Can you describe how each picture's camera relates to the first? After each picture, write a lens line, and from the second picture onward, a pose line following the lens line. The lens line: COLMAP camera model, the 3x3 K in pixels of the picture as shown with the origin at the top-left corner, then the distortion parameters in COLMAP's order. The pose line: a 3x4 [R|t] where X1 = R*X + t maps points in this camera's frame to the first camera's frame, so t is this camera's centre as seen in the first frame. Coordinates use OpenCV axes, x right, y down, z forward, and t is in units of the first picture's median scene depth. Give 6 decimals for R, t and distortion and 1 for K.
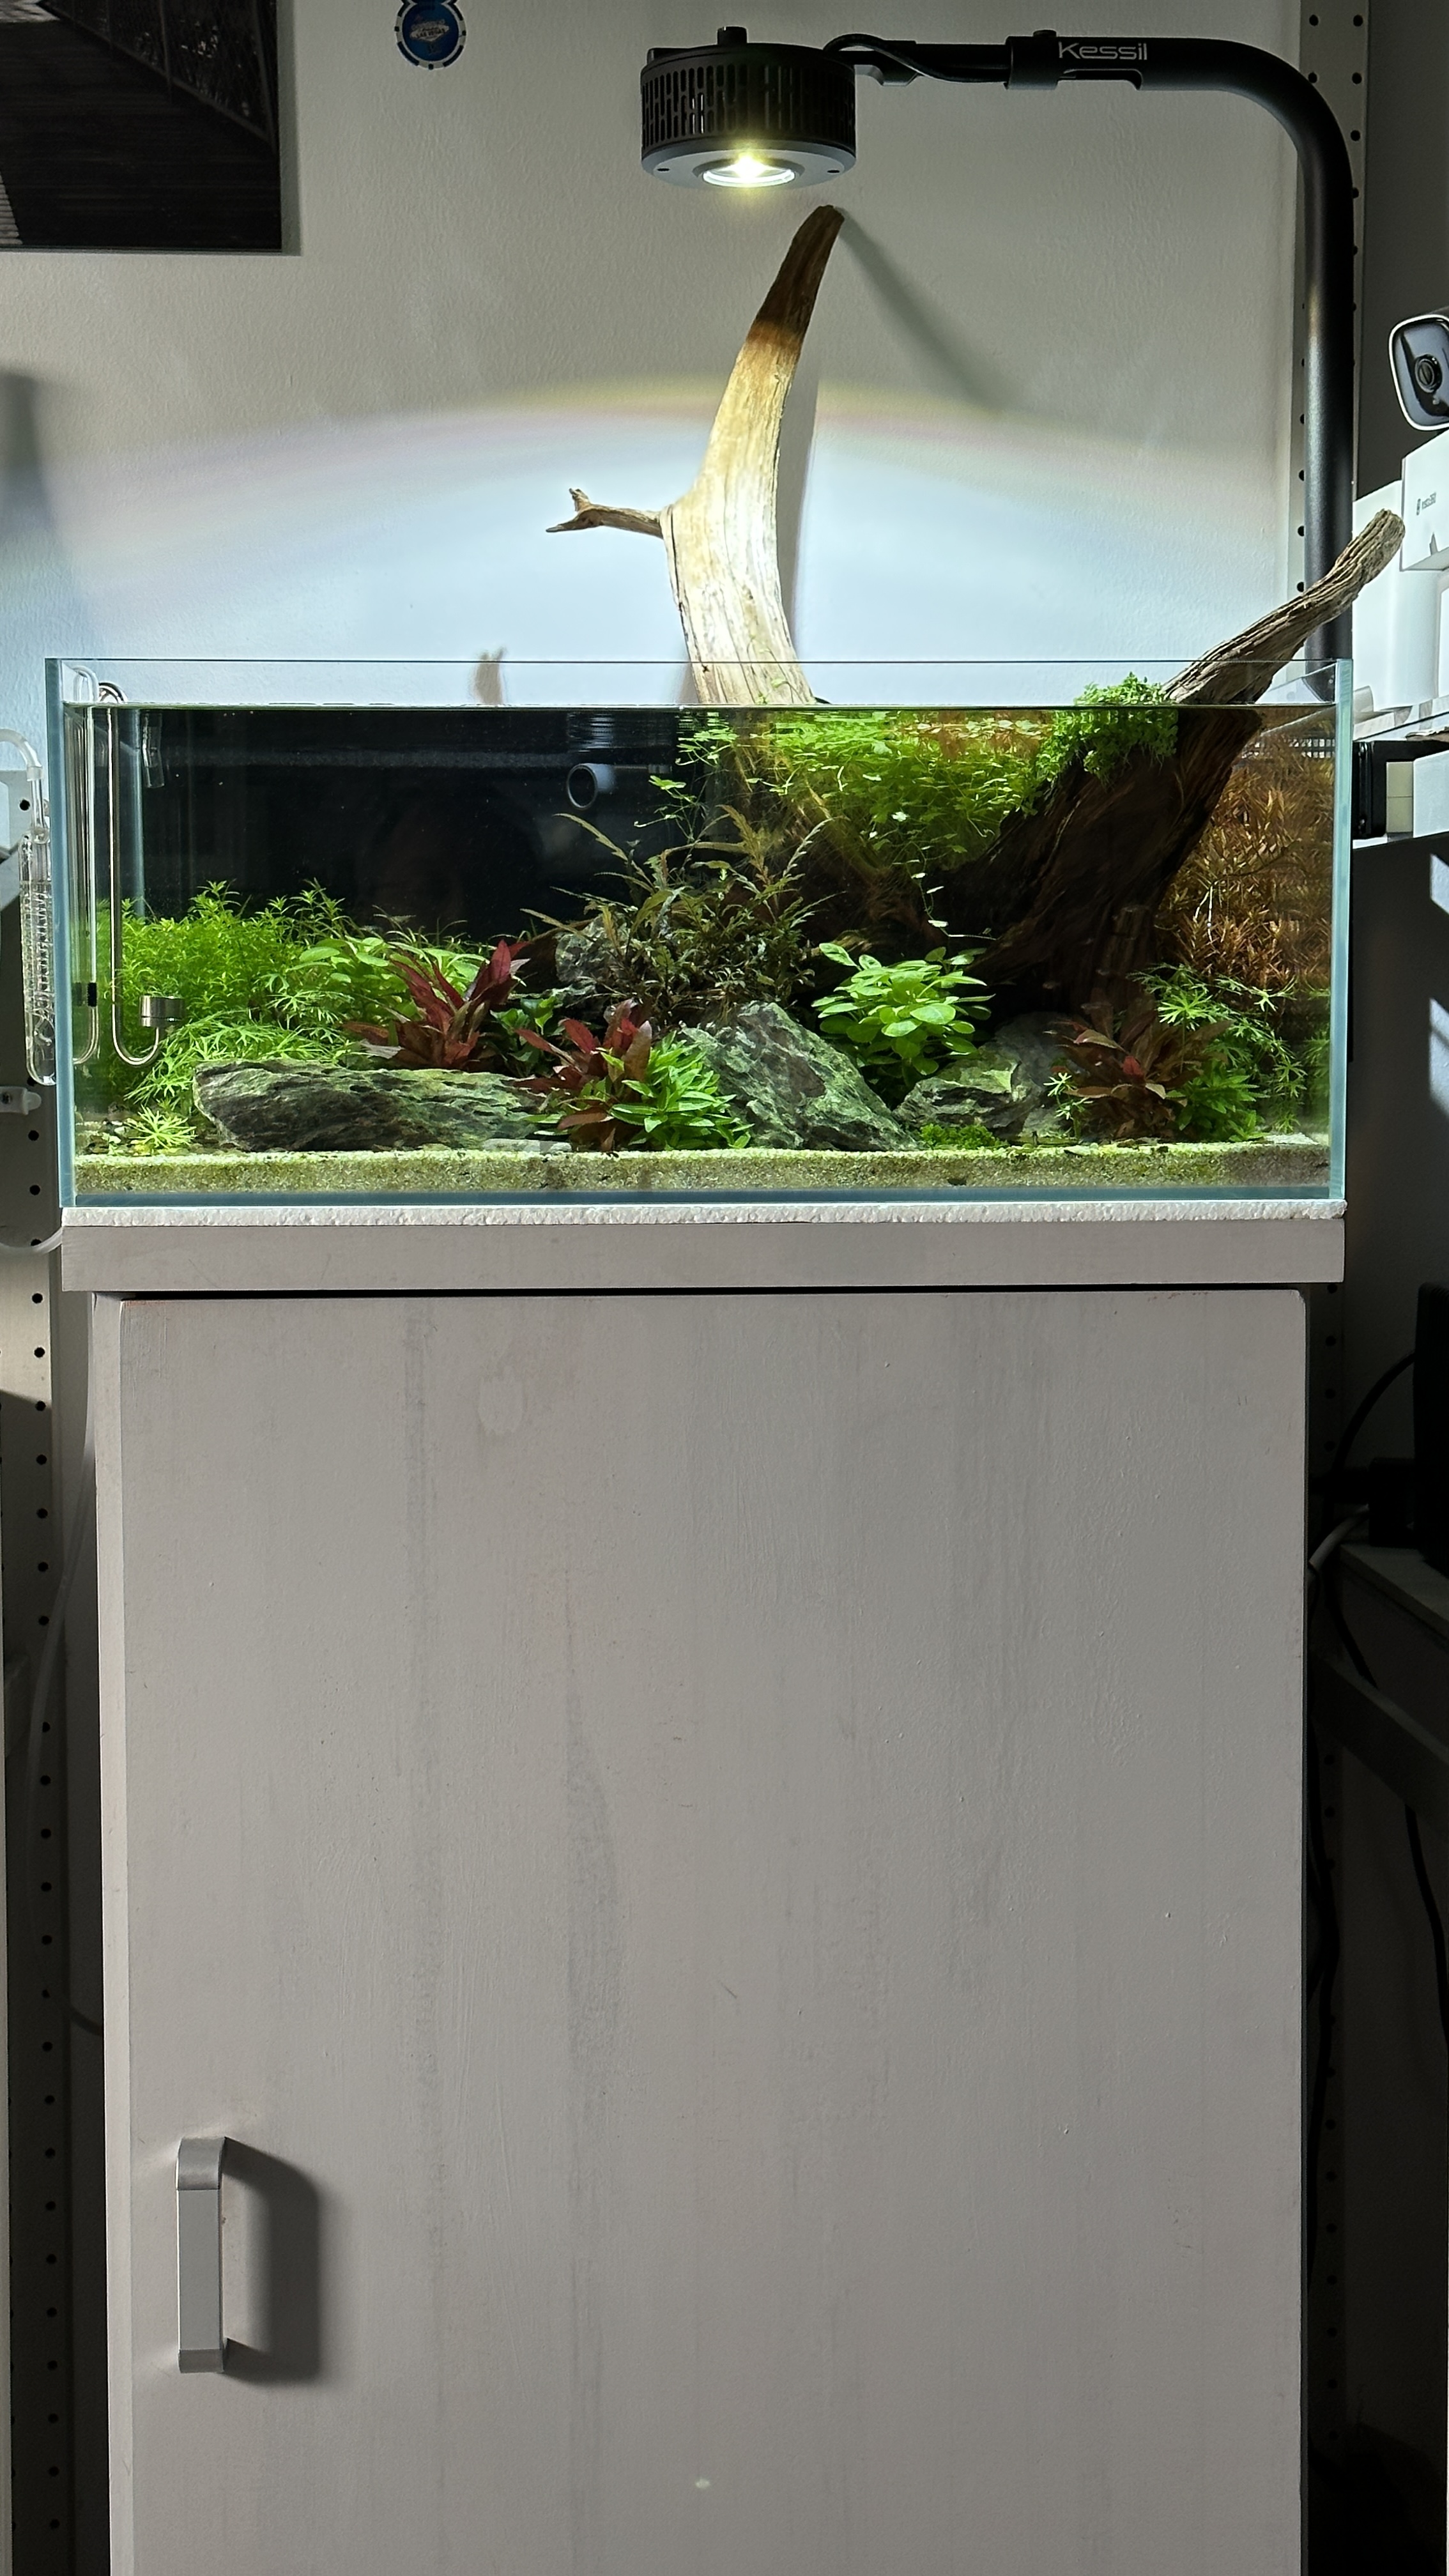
lens RADIAL K [[3621.1, 0, 724.5], [0, 3621.1, 1288.0], [0, 0, 1]] dist [0.066886, -0.065088]
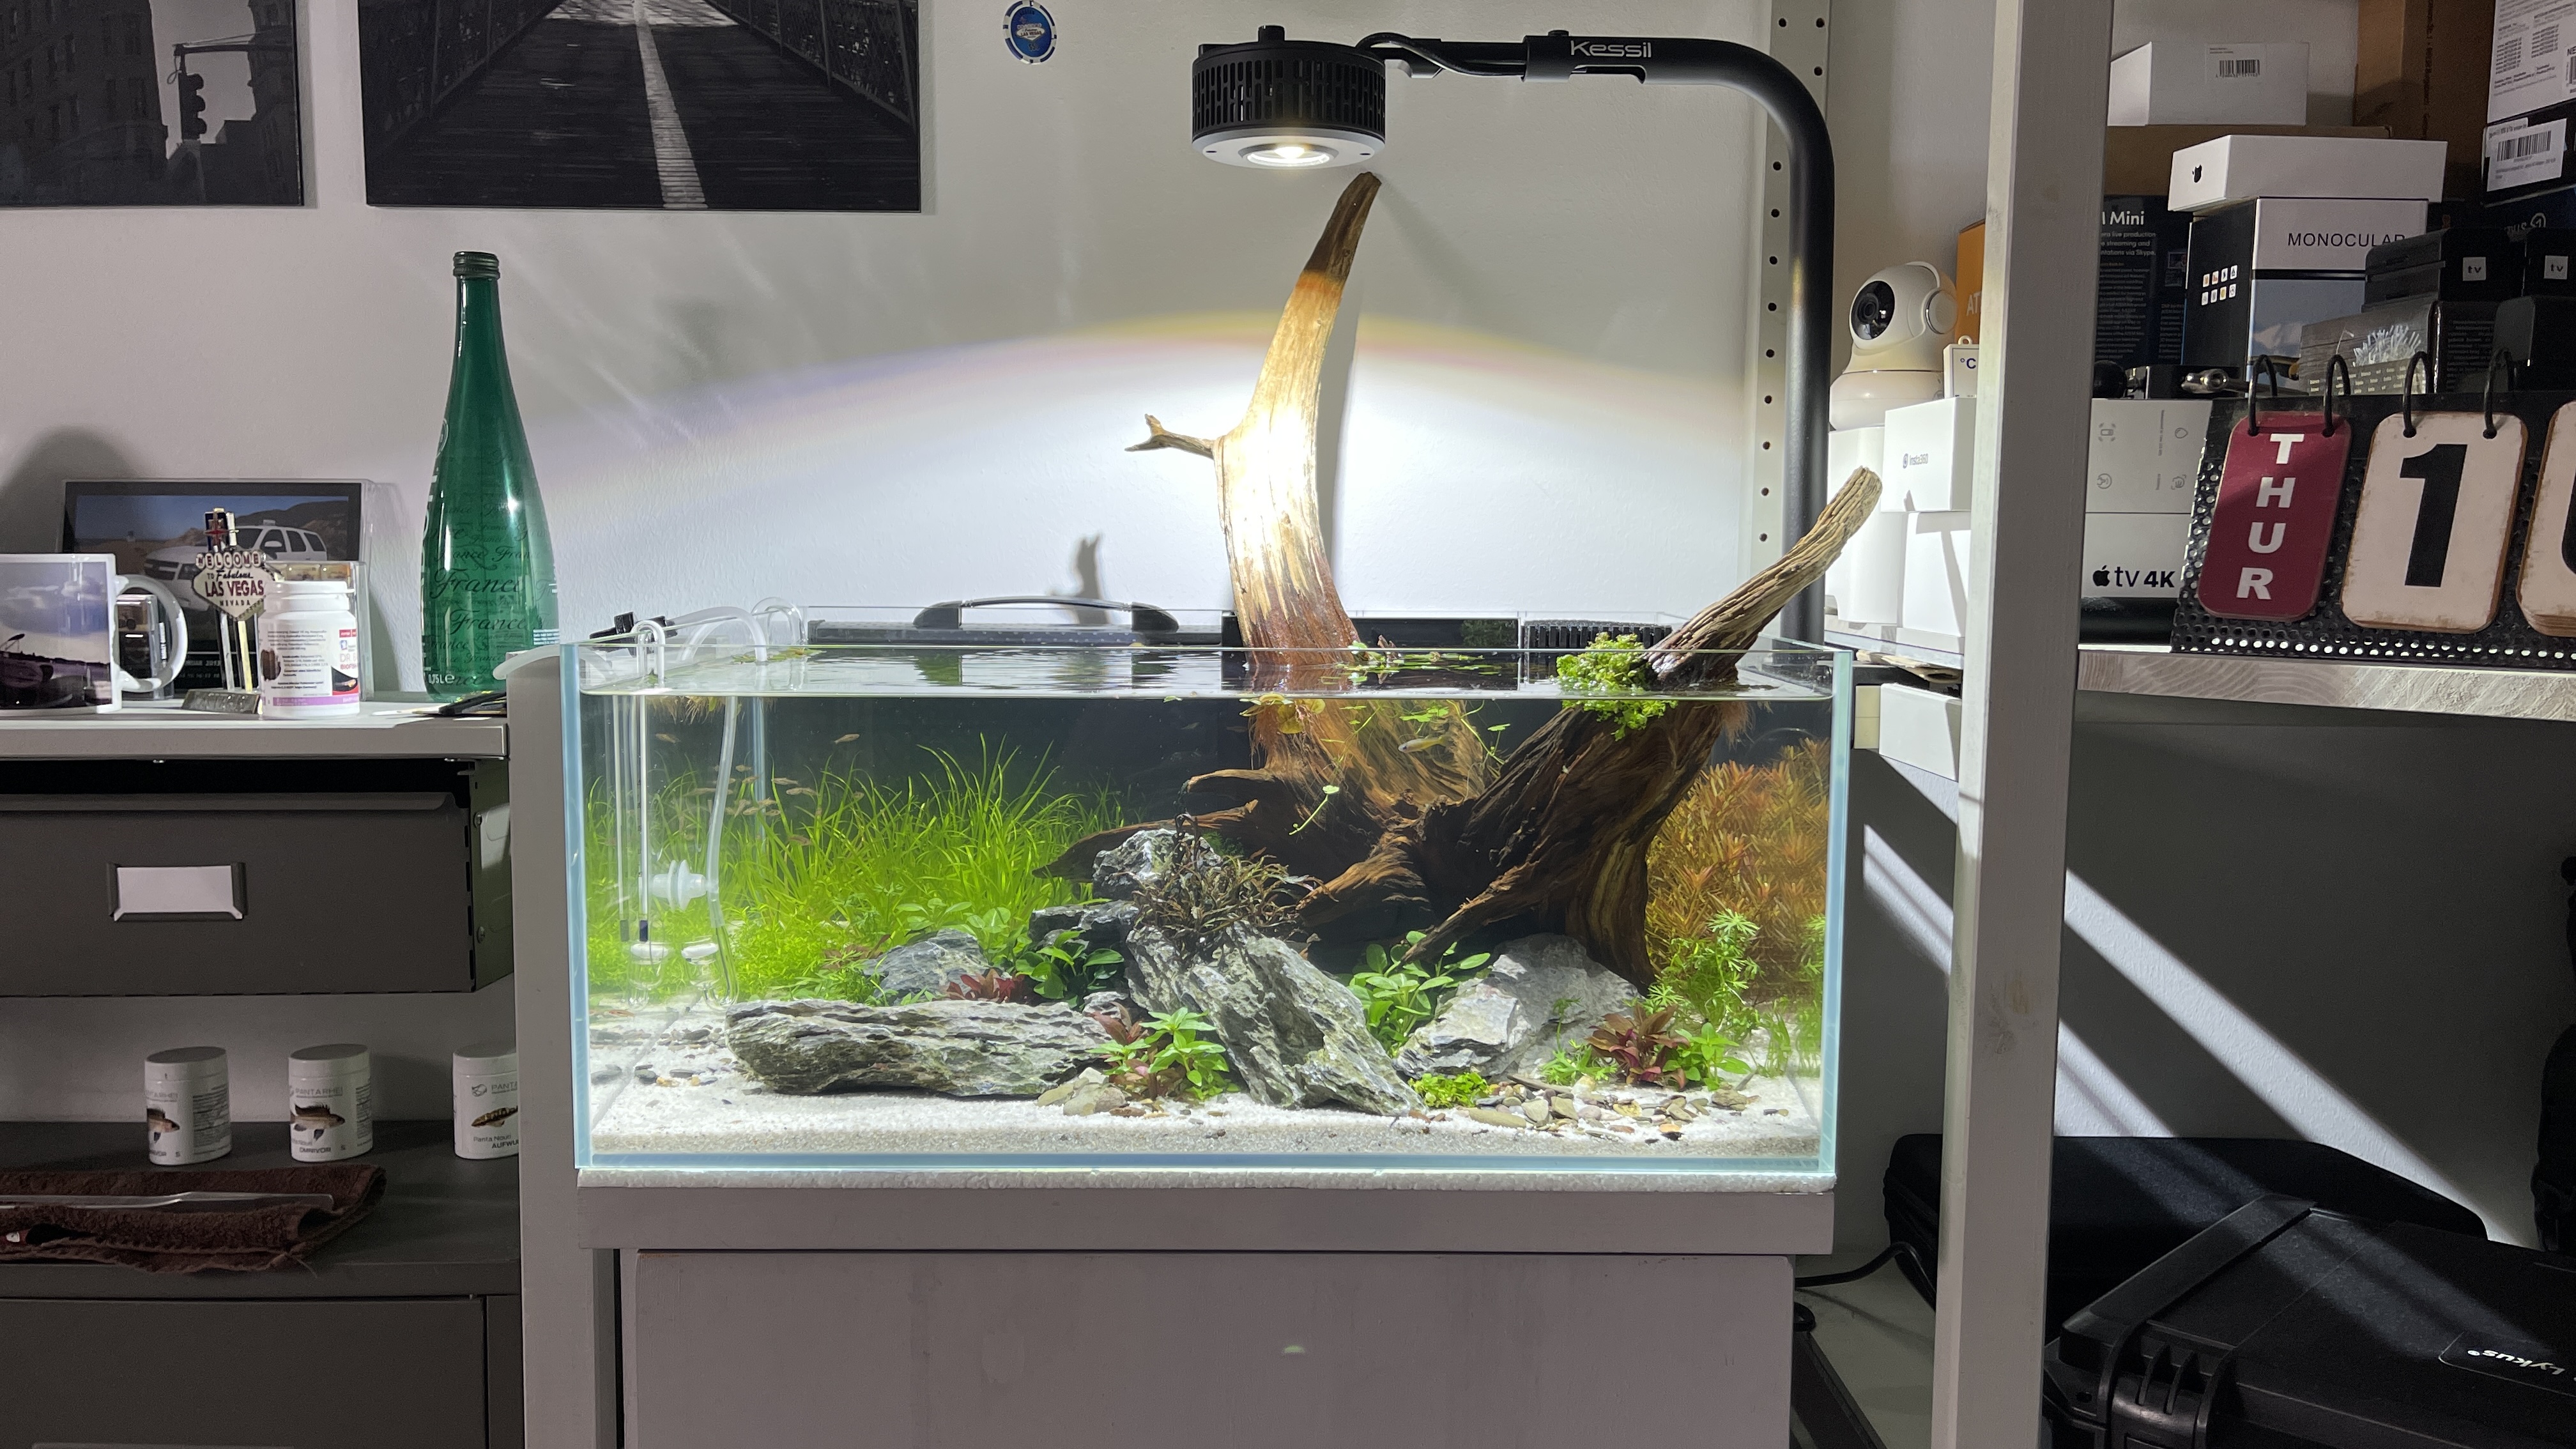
lens RADIAL K [[1983.6, 0, 1288.0], [0, 1983.6, 724.5], [0, 0, 1]] dist [-0.002446, -0.000044]
pose [[0.998988, 0.012729, -0.043146, 0.035230], [-0.012777, 0.999918, -0.000839, -0.126741], [0.043132, 0.001389, 0.999068, 0.379939]]
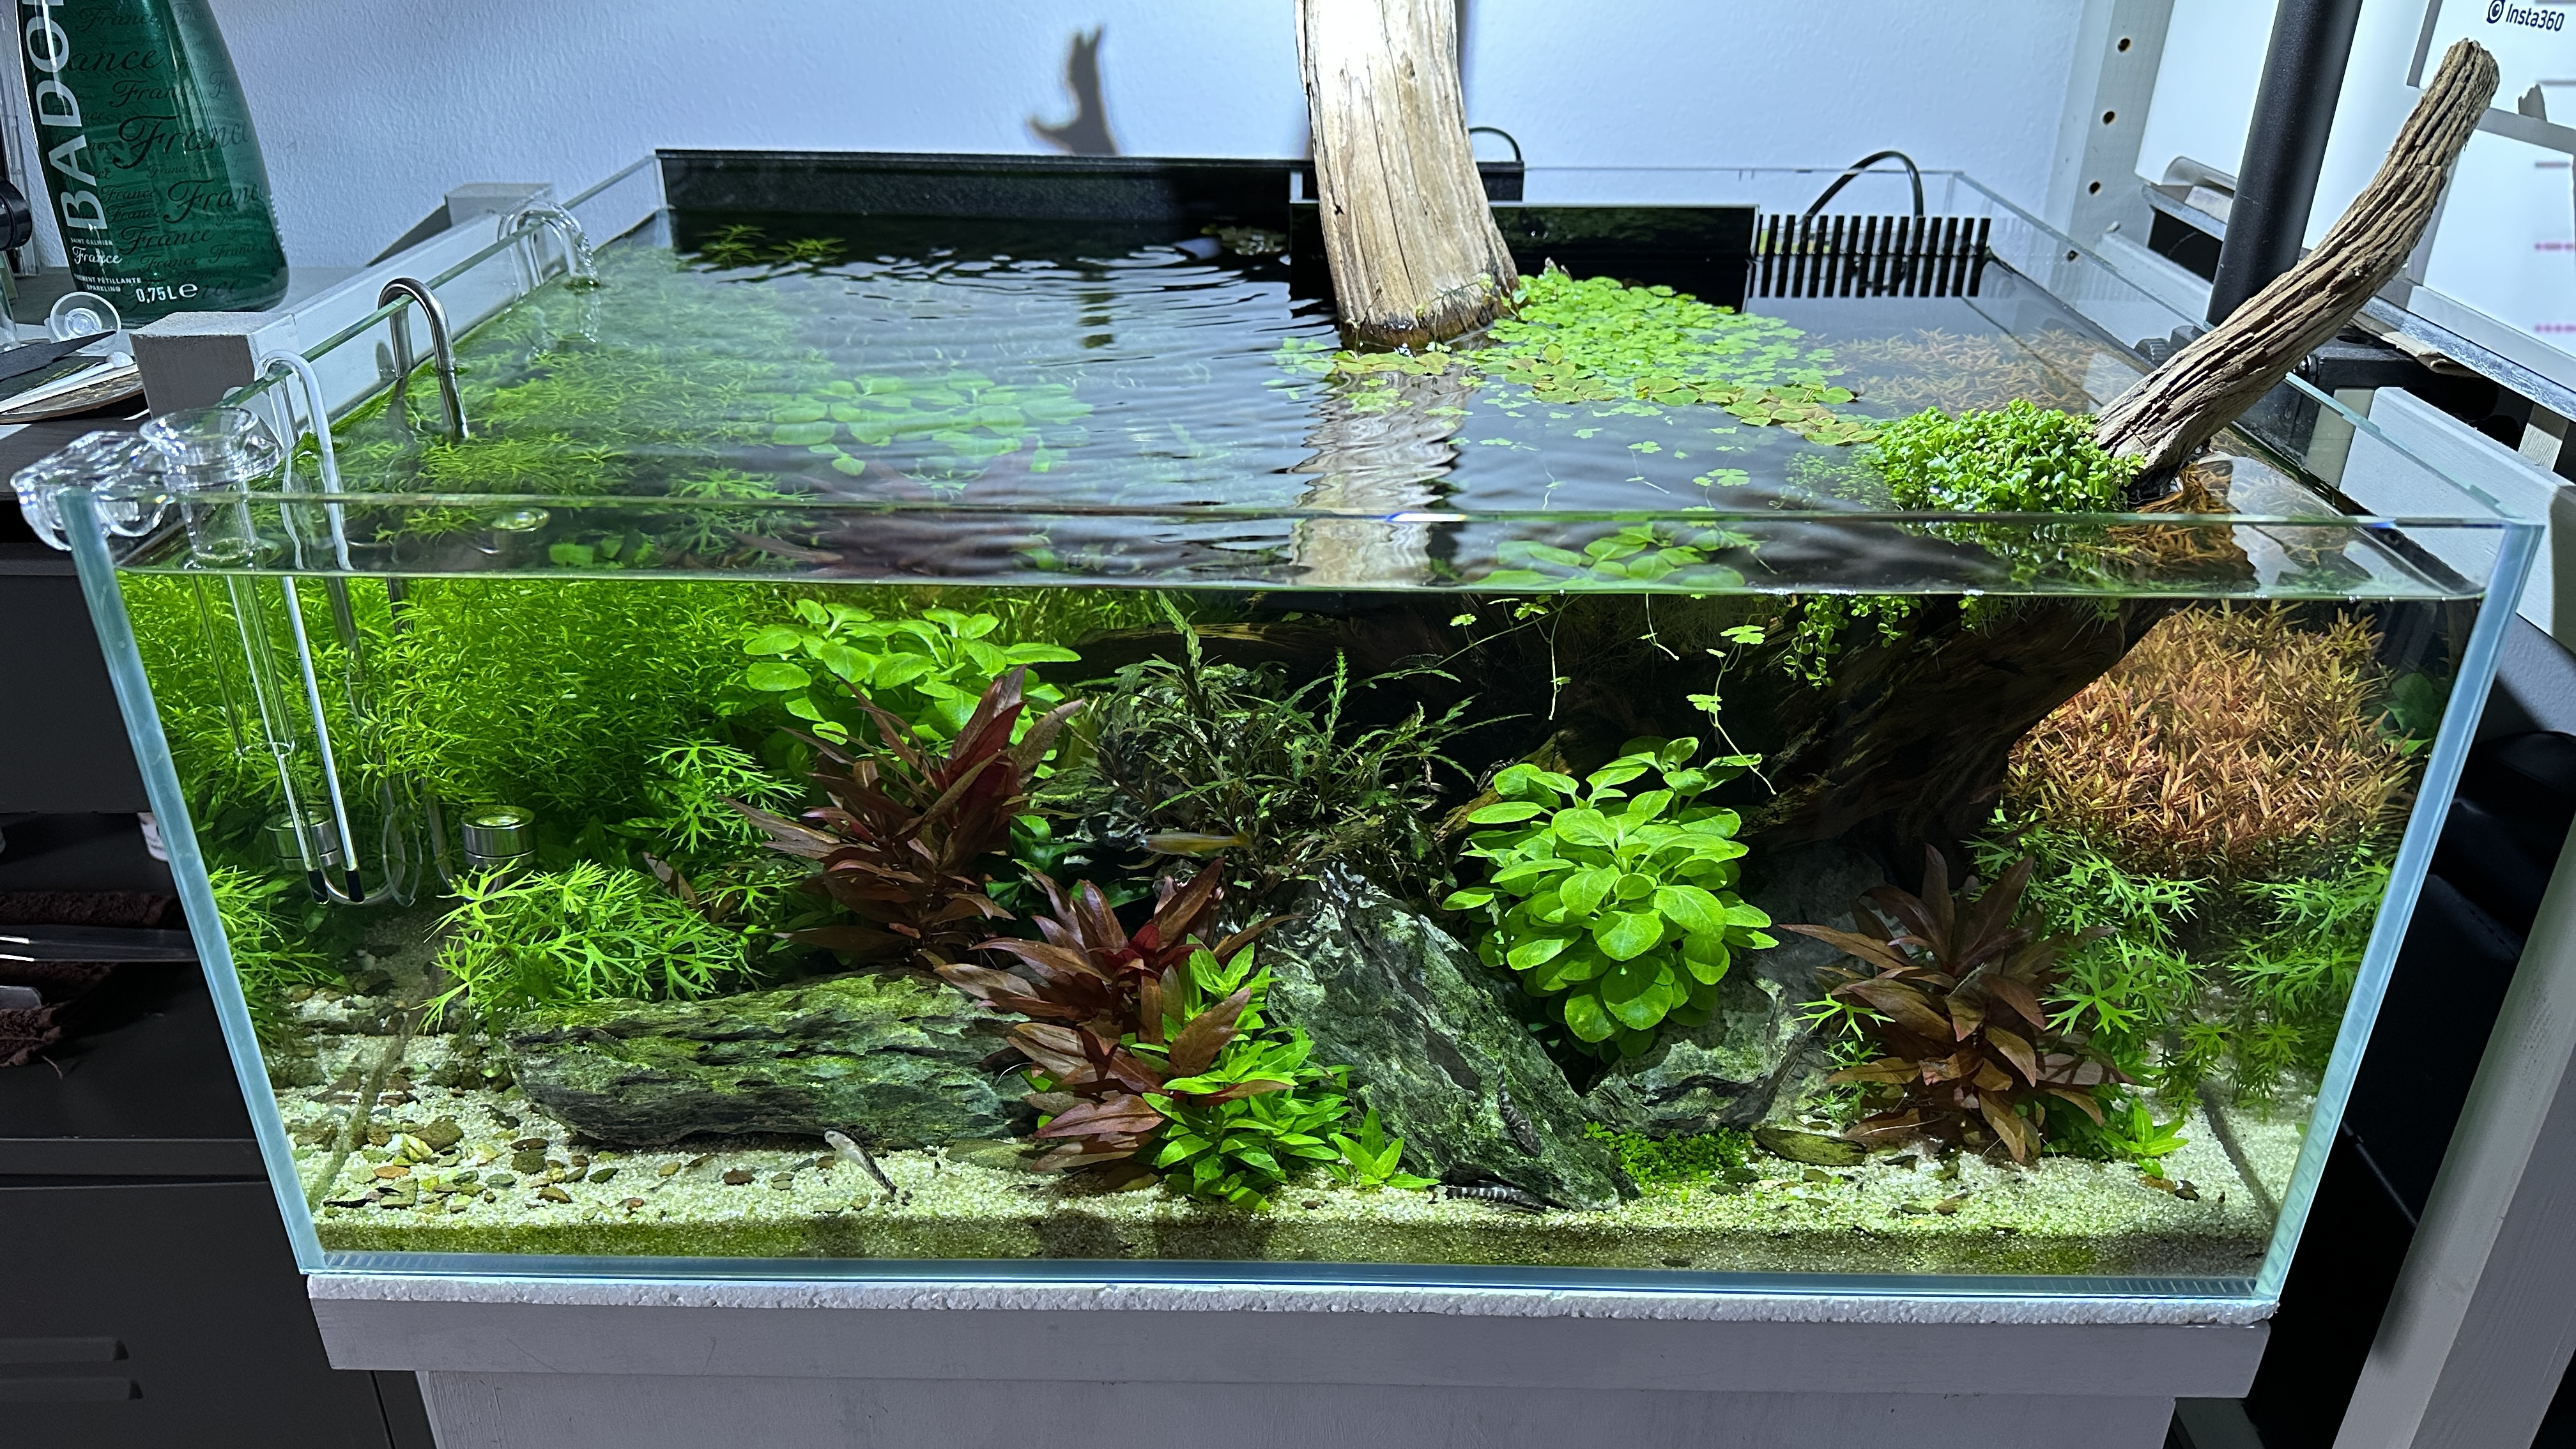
lens RADIAL K [[1871.1, 0, 1281.9], [0, 1871.1, 773.5], [0, 0, 1]] dist [0.004207, -0.038077]
pose [[0.997951, 0.035422, -0.053278, 0.007815], [-0.012785, 0.926364, 0.376413, -0.201111], [0.062688, -0.374961, 0.924919, 0.621867]]
